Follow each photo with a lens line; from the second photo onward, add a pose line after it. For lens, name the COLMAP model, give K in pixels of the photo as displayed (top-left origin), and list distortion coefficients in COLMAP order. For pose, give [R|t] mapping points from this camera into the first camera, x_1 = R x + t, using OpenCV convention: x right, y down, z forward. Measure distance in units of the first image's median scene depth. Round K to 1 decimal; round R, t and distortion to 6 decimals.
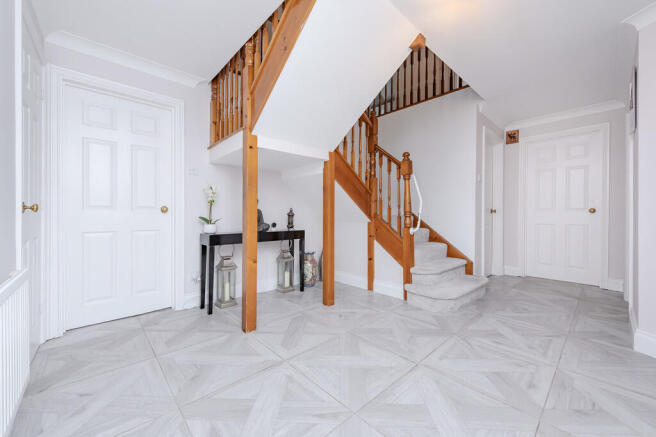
lens RADIAL K [[257.0, 0, 328.0], [0, 257.0, 218.5], [0, 0, 1]] dist [0.000256, -0.000069]
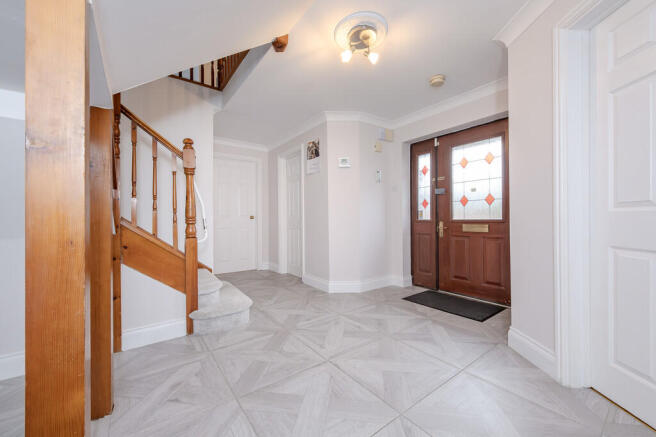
lens RADIAL K [[257.0, 0, 328.0], [0, 257.0, 218.5], [0, 0, 1]] dist [0.000256, -0.000069]
pose [[0.088344, 0.008595, 0.996053, -0.600446], [0.016811, 0.999807, -0.010118, -0.009481], [-0.995948, 0.017639, 0.088183, 0.754710]]
